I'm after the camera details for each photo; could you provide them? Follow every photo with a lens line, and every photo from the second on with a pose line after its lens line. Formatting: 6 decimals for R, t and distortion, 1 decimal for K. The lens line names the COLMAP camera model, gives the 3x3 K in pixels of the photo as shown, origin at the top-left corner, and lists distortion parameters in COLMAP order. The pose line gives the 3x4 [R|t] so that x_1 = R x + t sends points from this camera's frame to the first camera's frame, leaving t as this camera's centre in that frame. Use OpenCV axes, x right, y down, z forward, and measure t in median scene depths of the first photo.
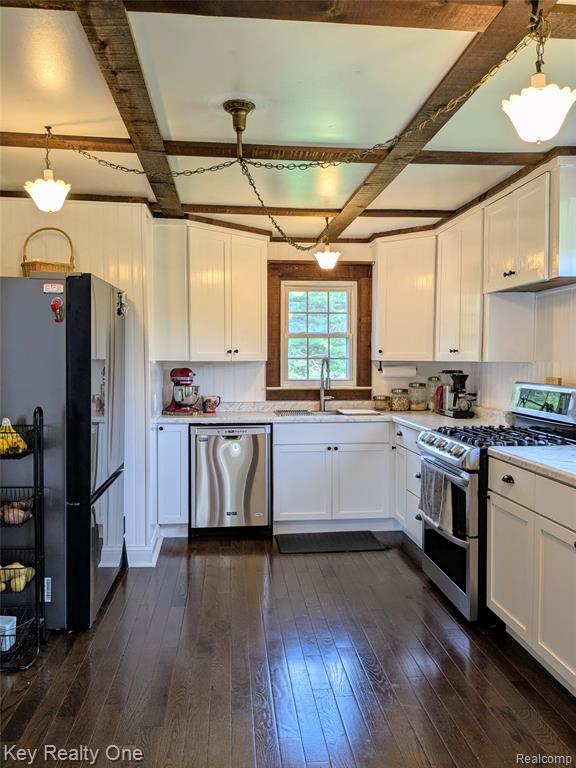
lens RADIAL K [[606.0, 0, 290.3], [0, 606.0, 396.0], [0, 0, 1]] dist [0.036602, -0.075131]
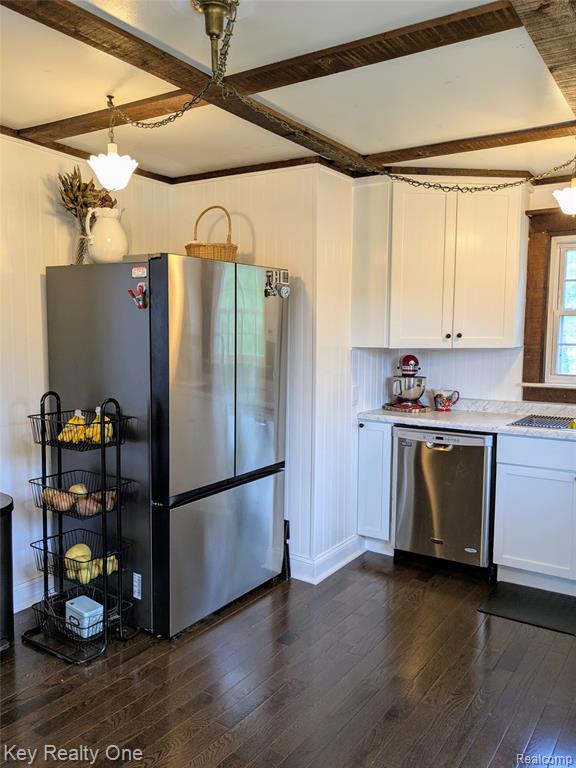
lens RADIAL K [[606.0, 0, 287.9], [0, 606.0, 390.3], [0, 0, 1]] dist [0.036602, -0.075131]
pose [[0.767458, 0.065984, -0.637695, 0.267198], [-0.045218, 0.997783, 0.048824, -0.035450], [0.639503, -0.008635, 0.768740, 0.290327]]
